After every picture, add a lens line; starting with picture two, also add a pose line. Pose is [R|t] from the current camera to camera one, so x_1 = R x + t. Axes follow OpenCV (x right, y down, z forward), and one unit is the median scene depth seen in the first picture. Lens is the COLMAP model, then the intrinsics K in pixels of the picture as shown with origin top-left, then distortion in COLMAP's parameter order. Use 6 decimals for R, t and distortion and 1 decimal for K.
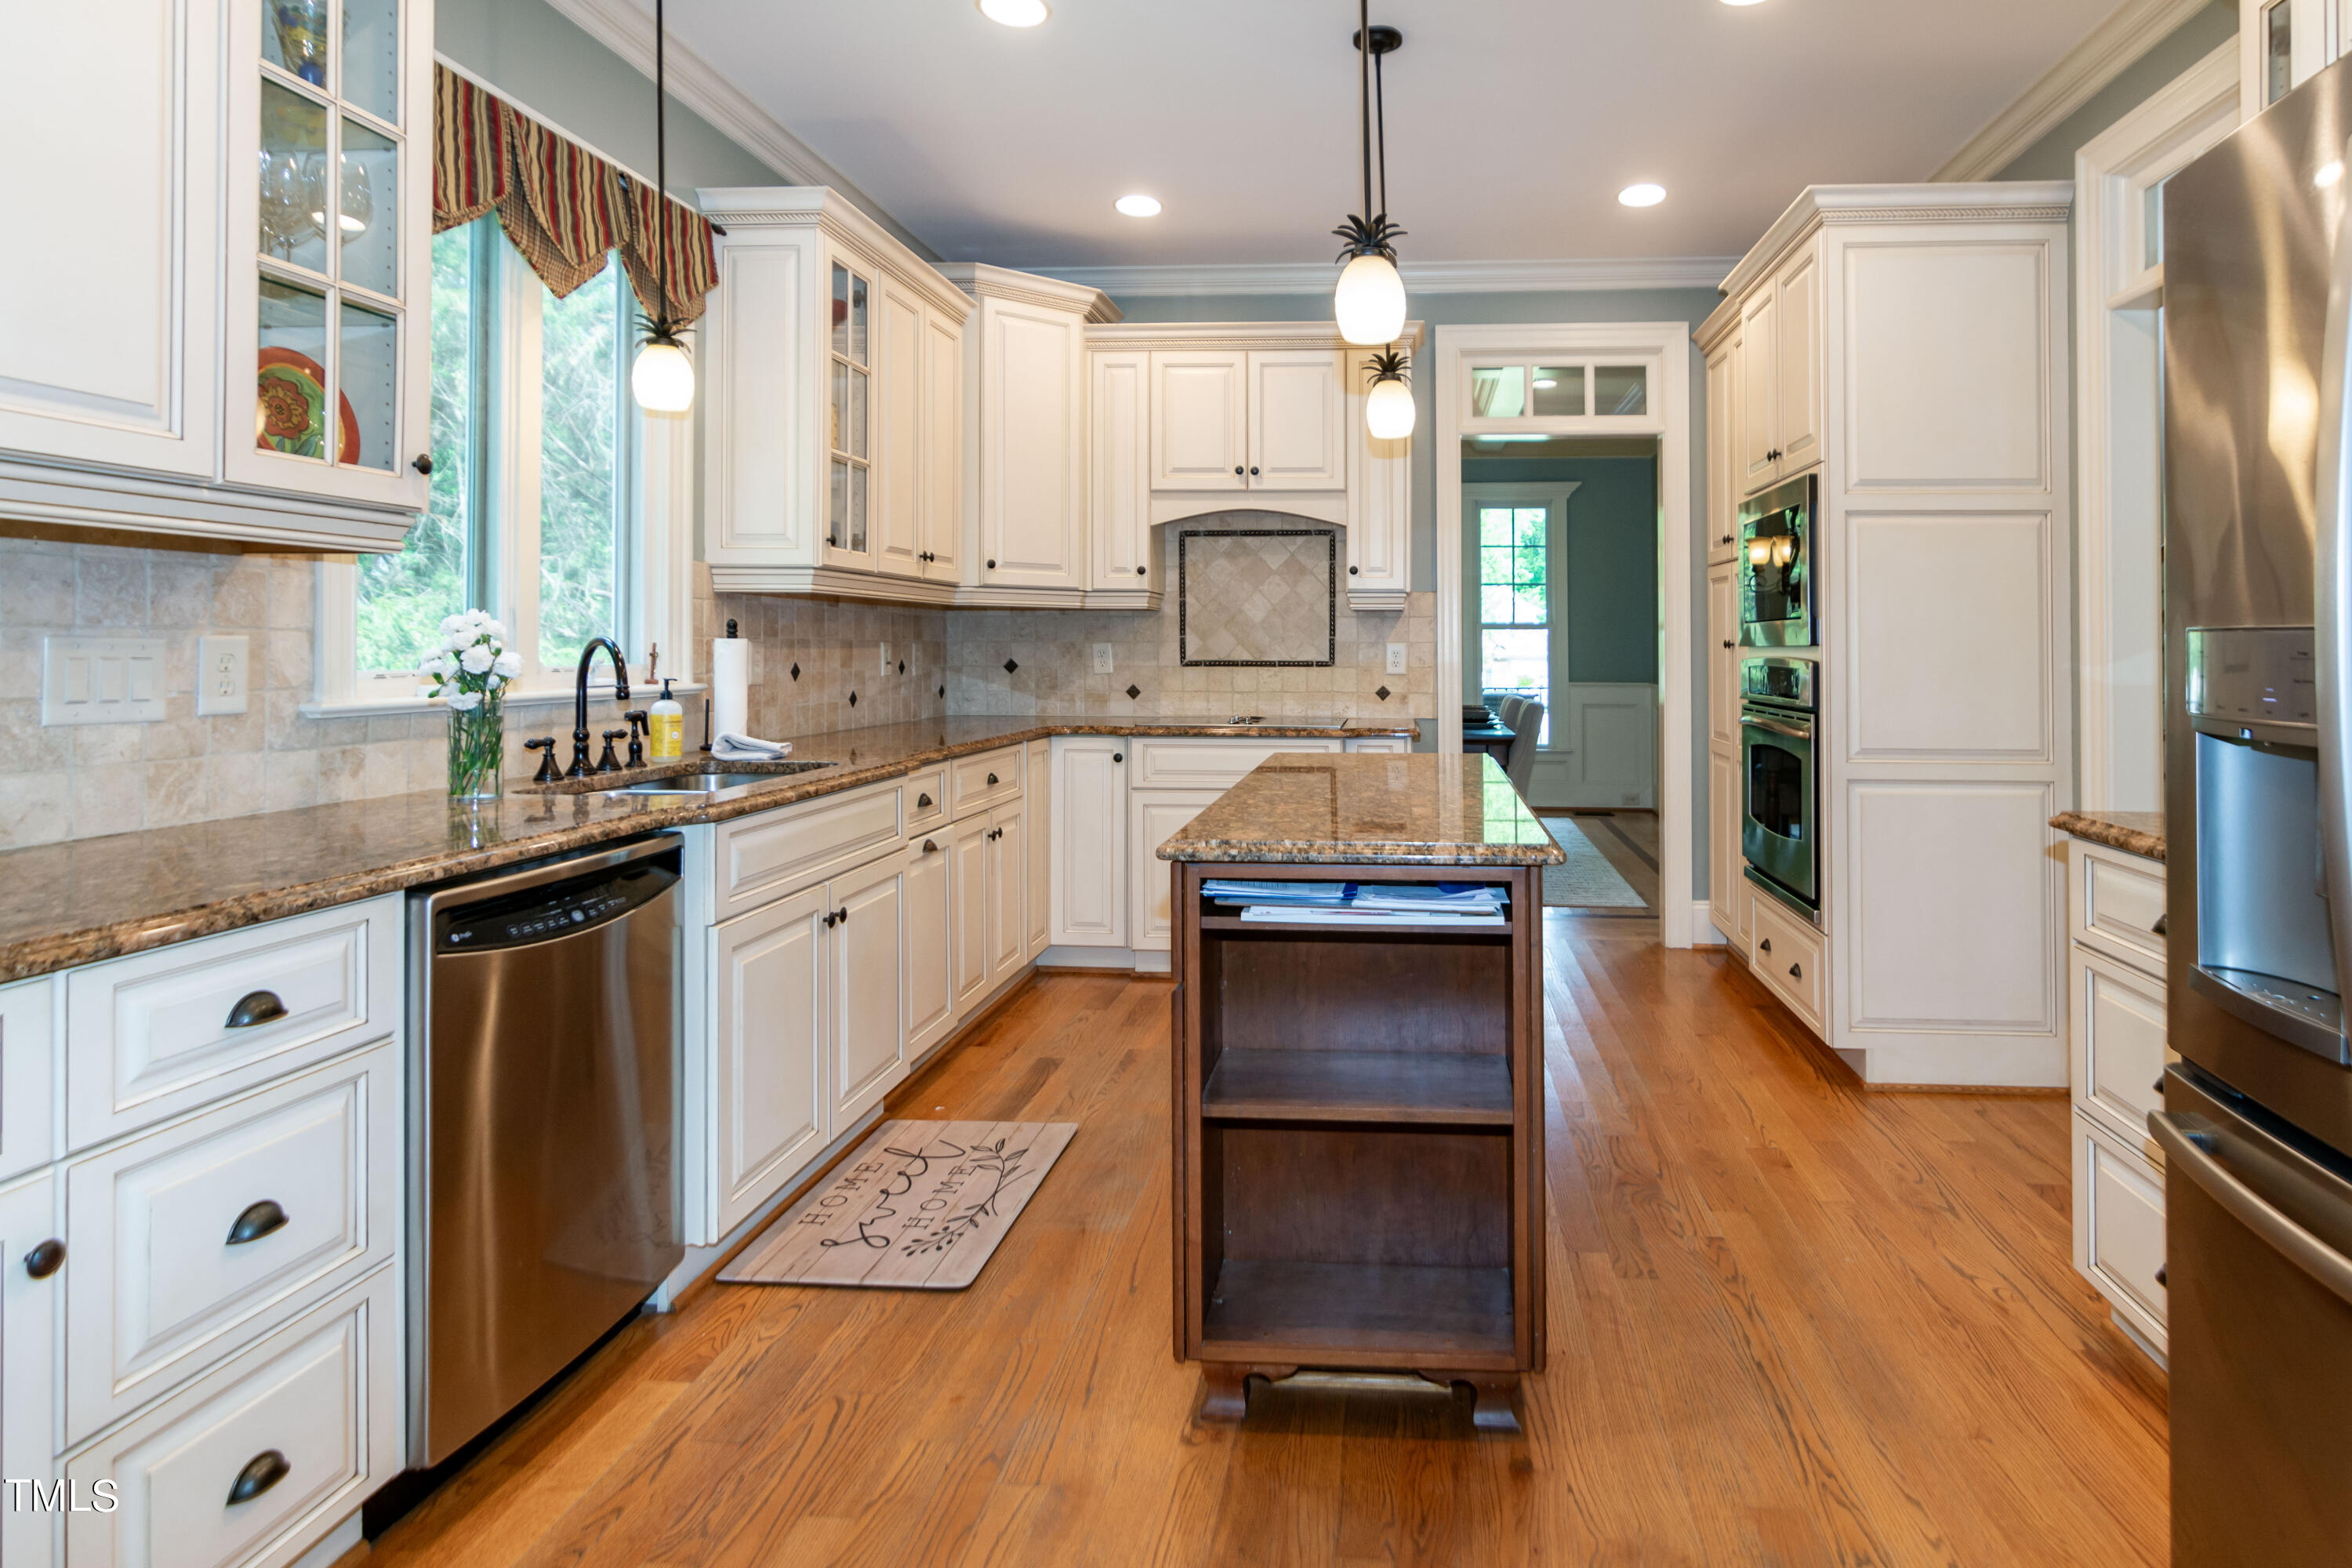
lens RADIAL K [[1303.7, 0, 1329.5], [0, 1303.7, 625.8], [0, 0, 1]] dist [0.000619, 0.001770]
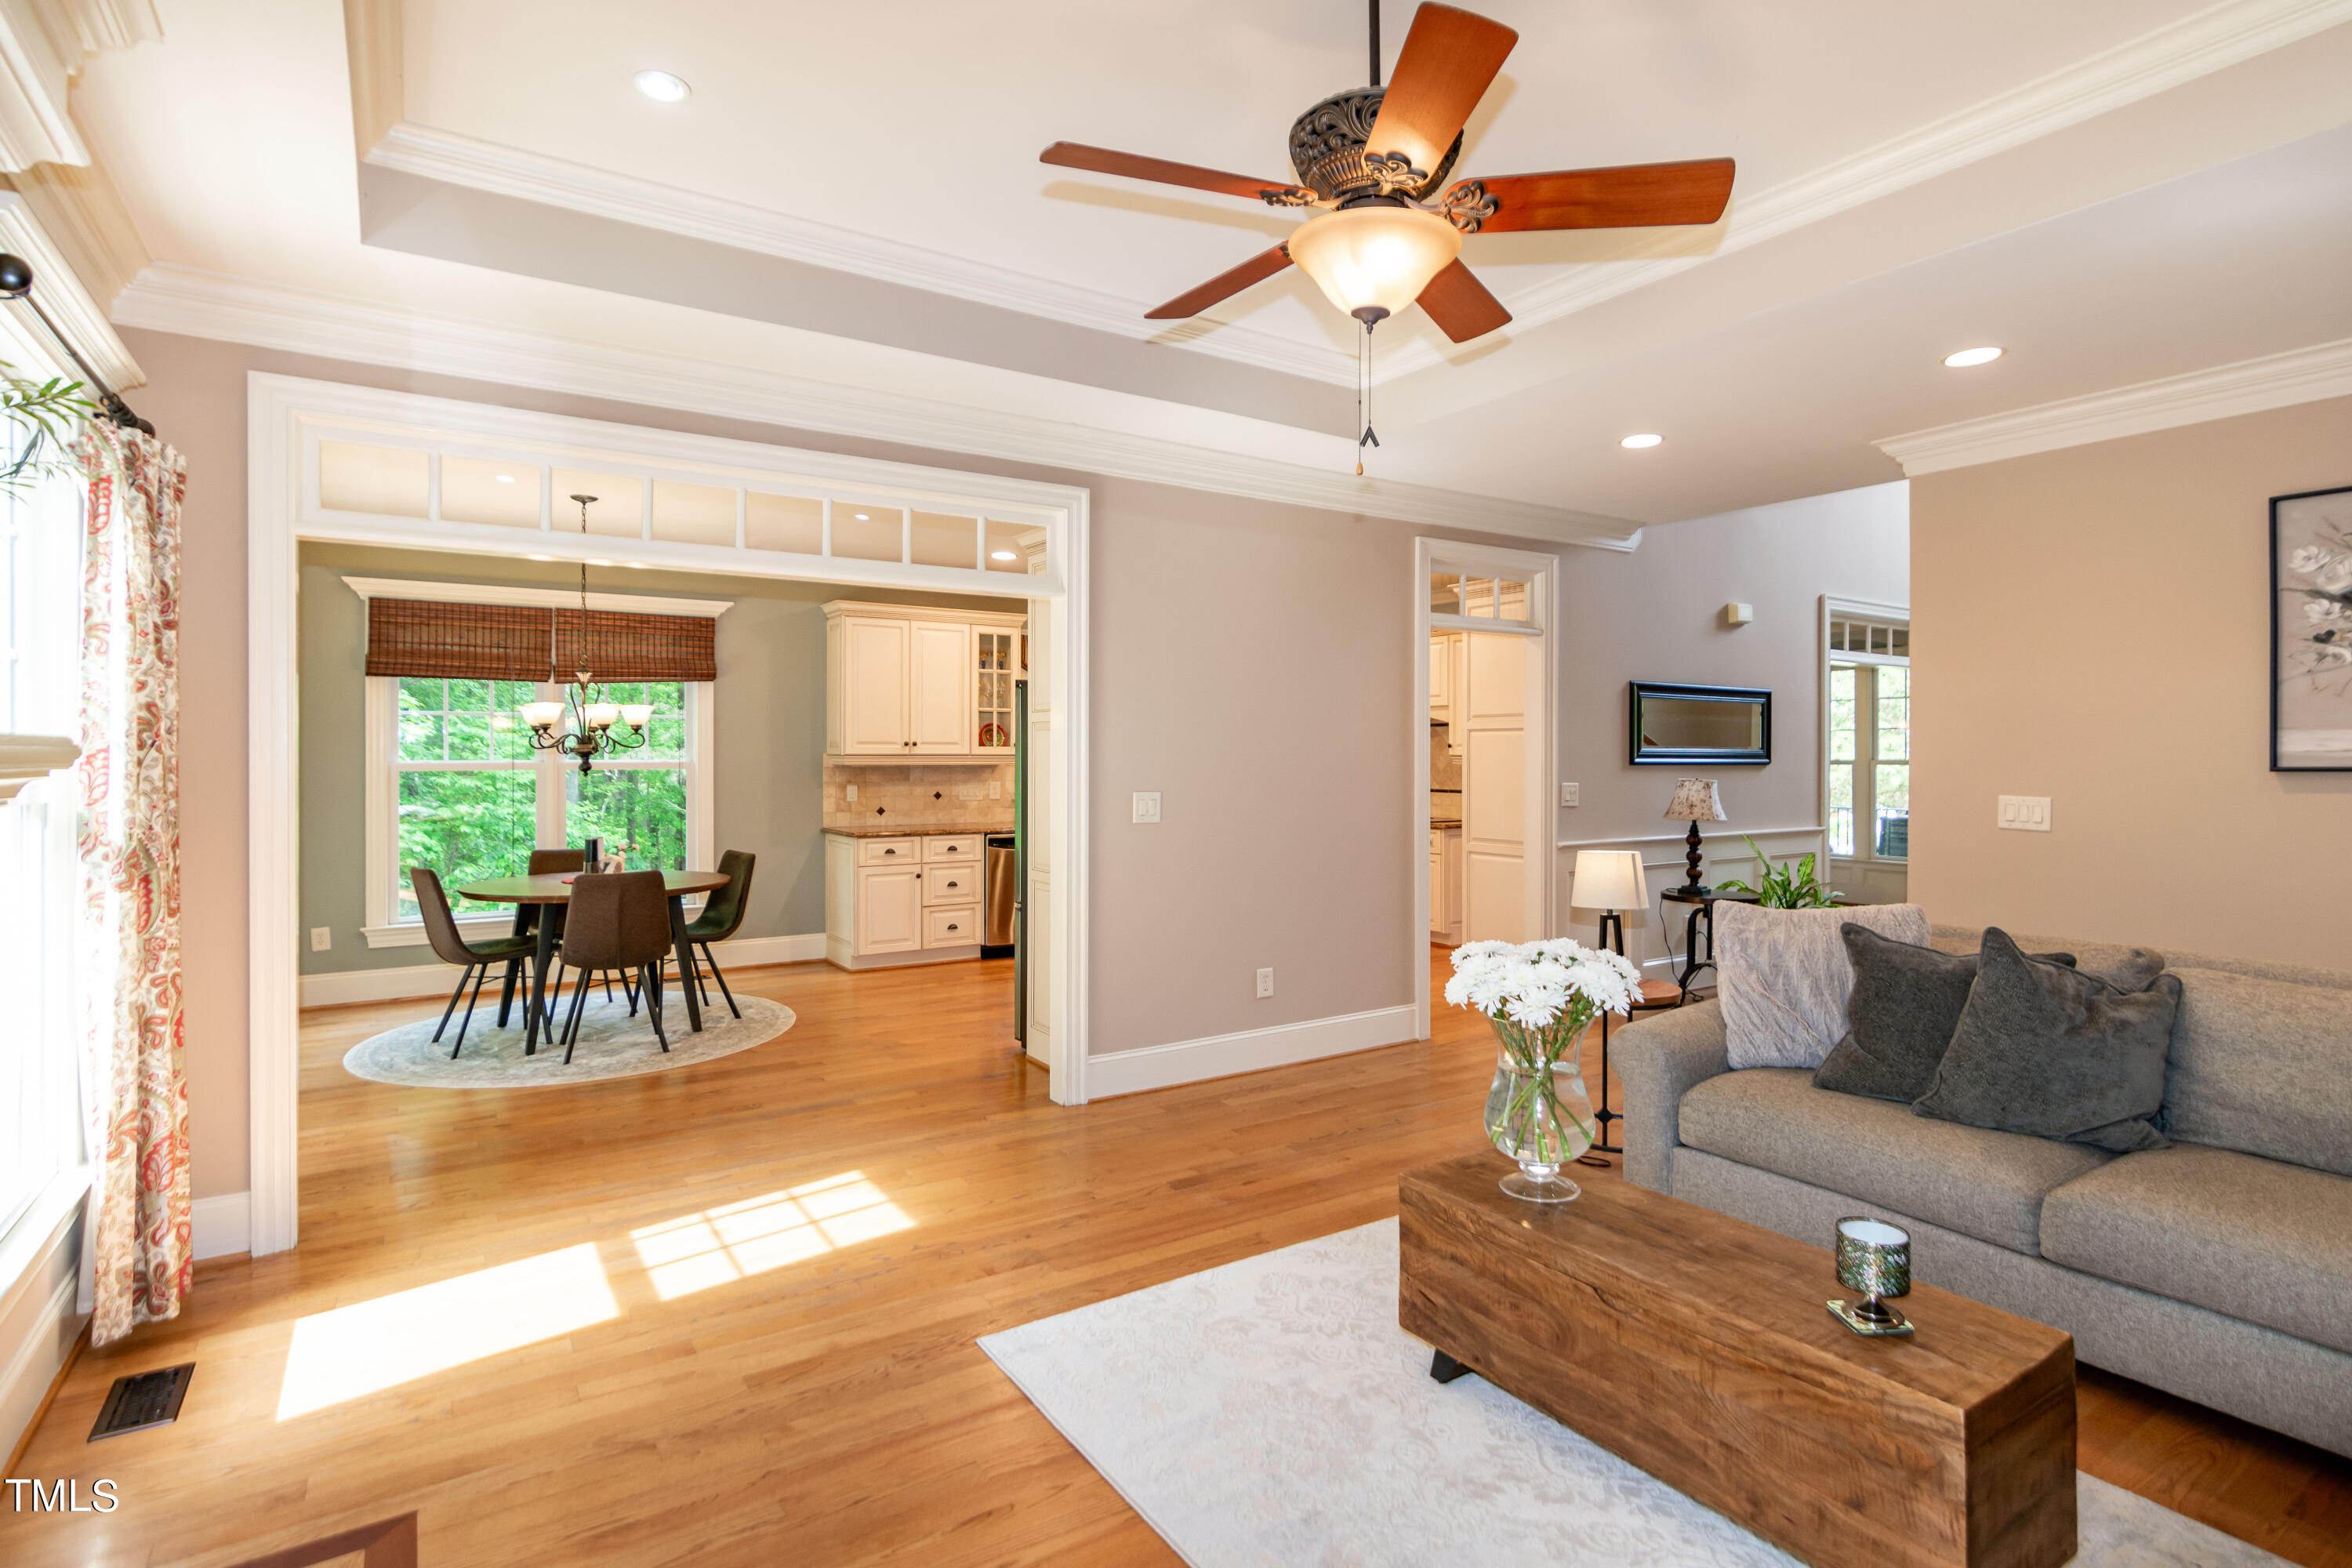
lens RADIAL K [[1159.8, 0, 1170.4], [0, 1159.8, 768.9], [0, 0, 1]] dist [-0.002459, -0.000091]
pose [[0.595408, 0.009181, -0.803371, 1.638633], [0.008843, 0.999799, 0.017980, -0.063469], [0.803374, -0.017810, 0.595208, -0.545458]]
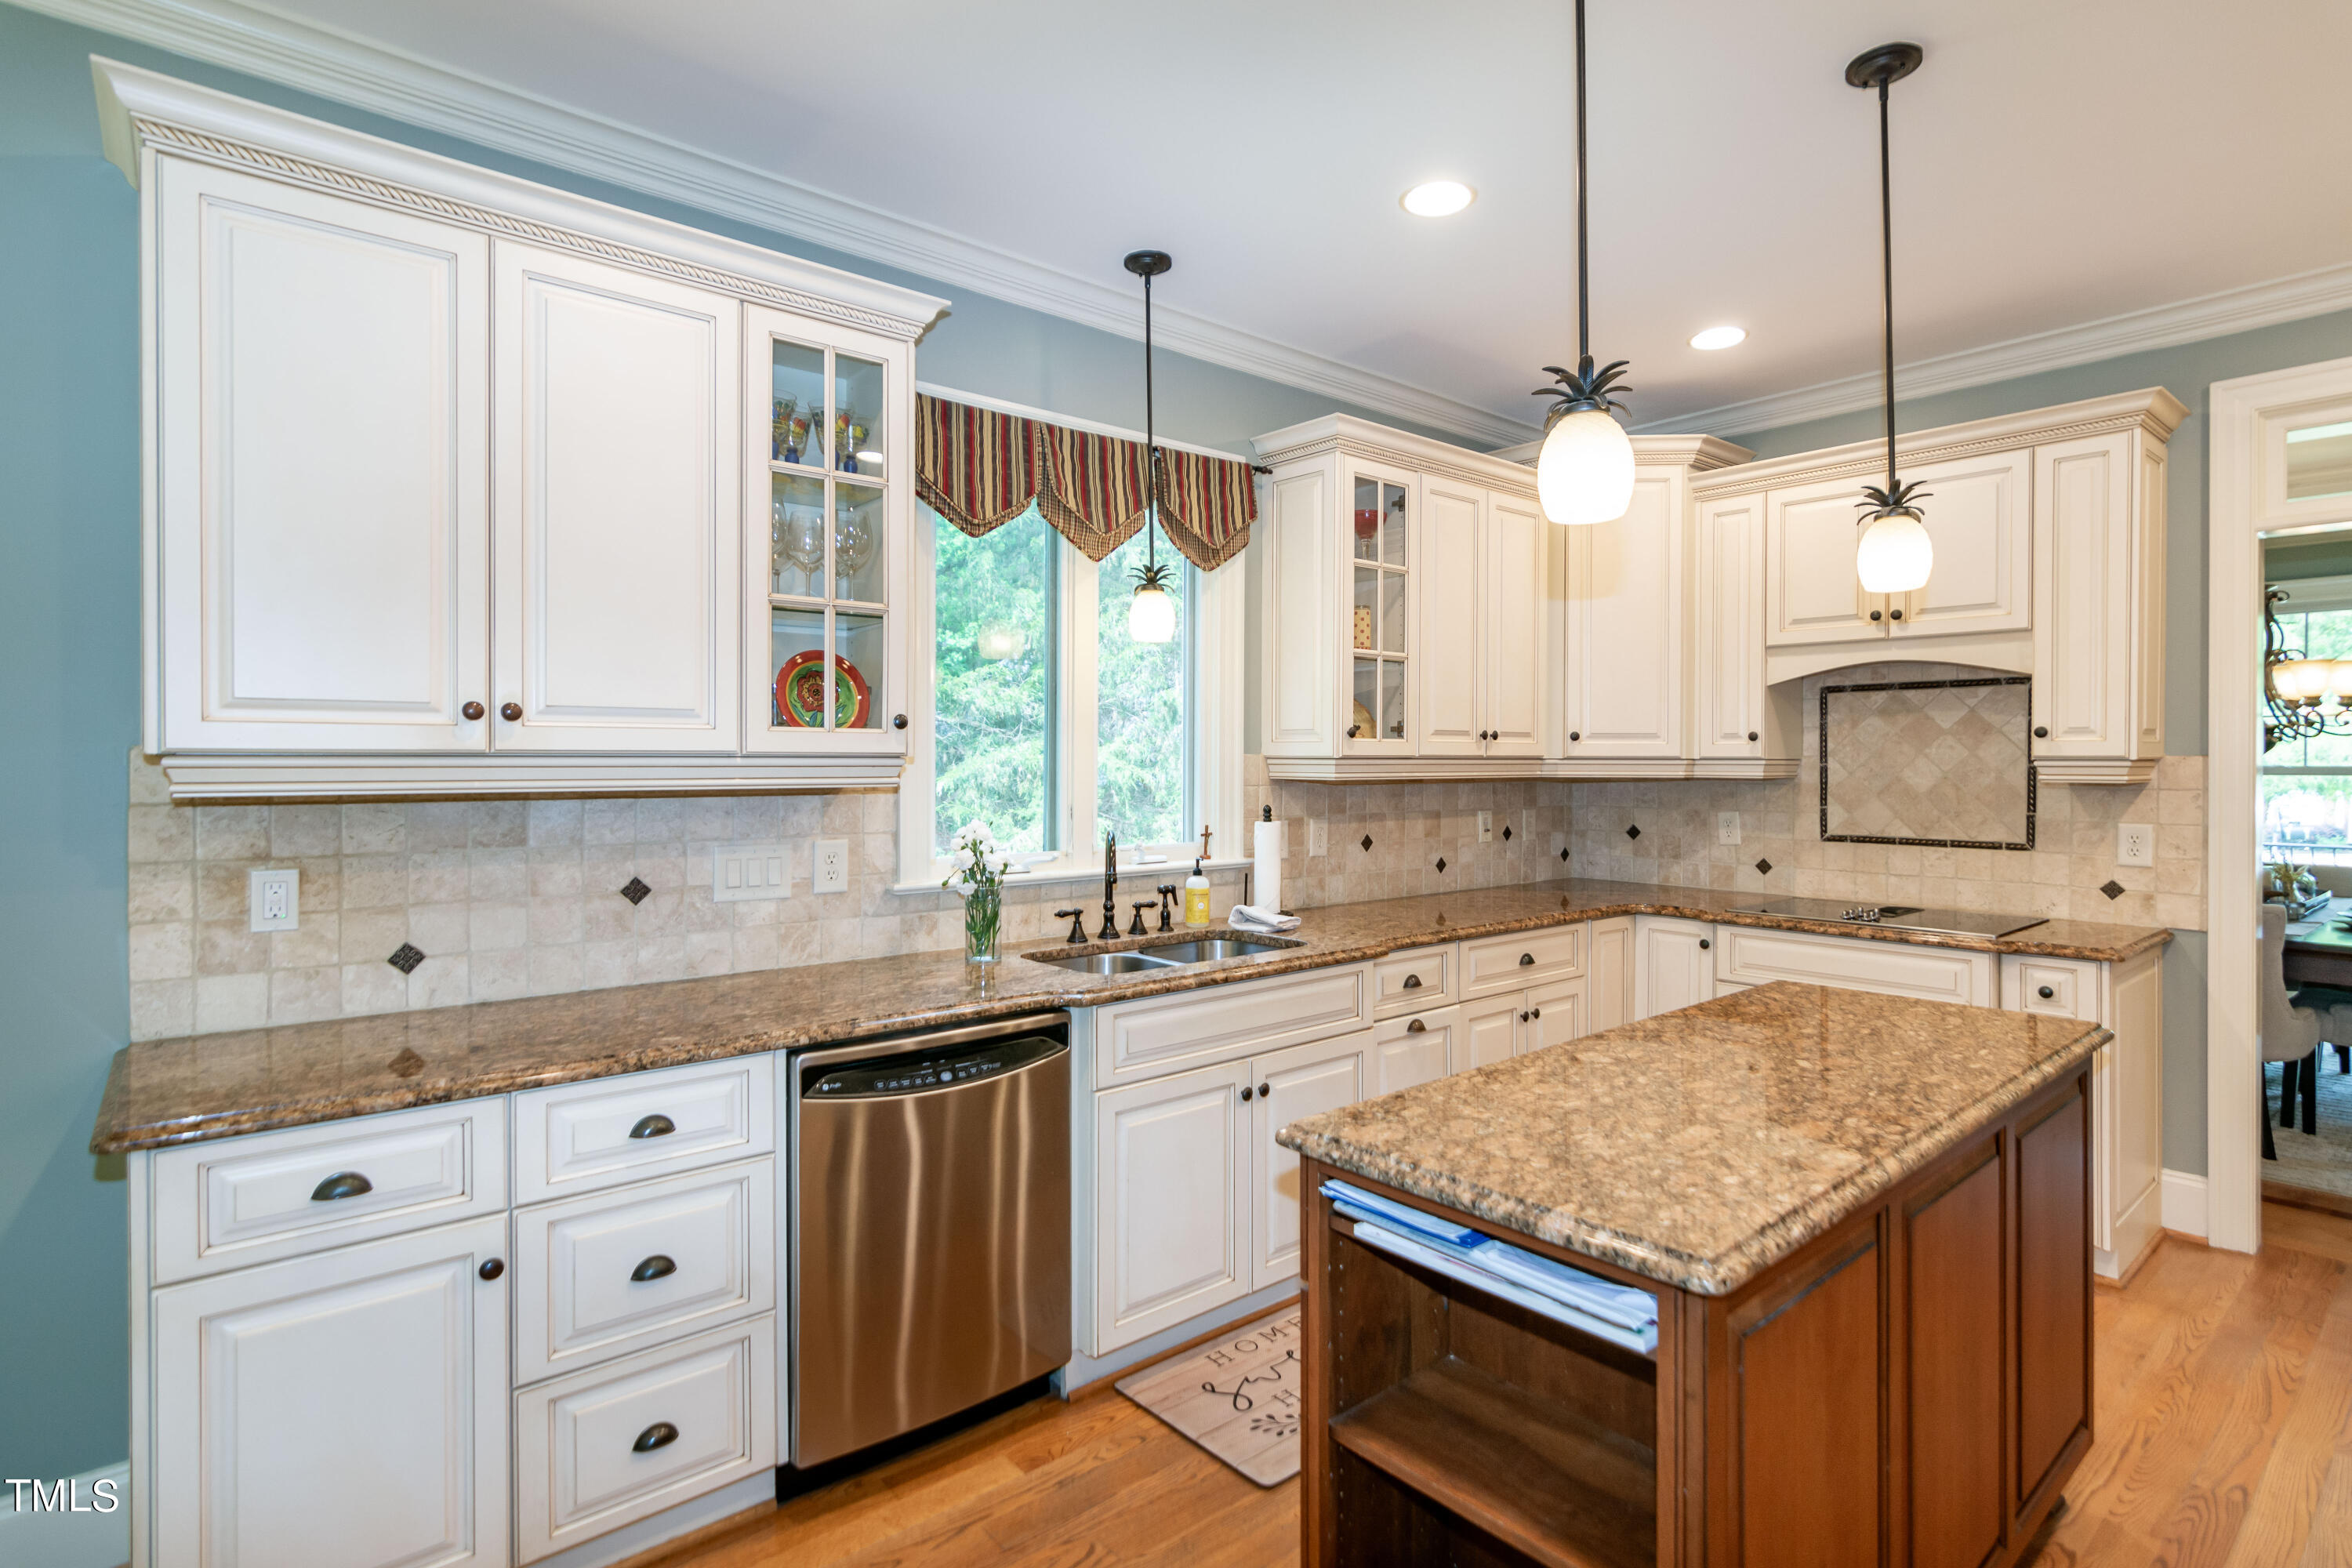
lens RADIAL K [[1159.8, 0, 1170.4], [0, 1159.8, 768.9], [0, 0, 1]] dist [-0.002459, -0.000091]
pose [[0.690983, 0.003847, -0.722861, 0.222684], [0.011504, 0.999801, 0.016318, -0.053367], [0.722780, -0.019591, 0.690801, 0.214572]]
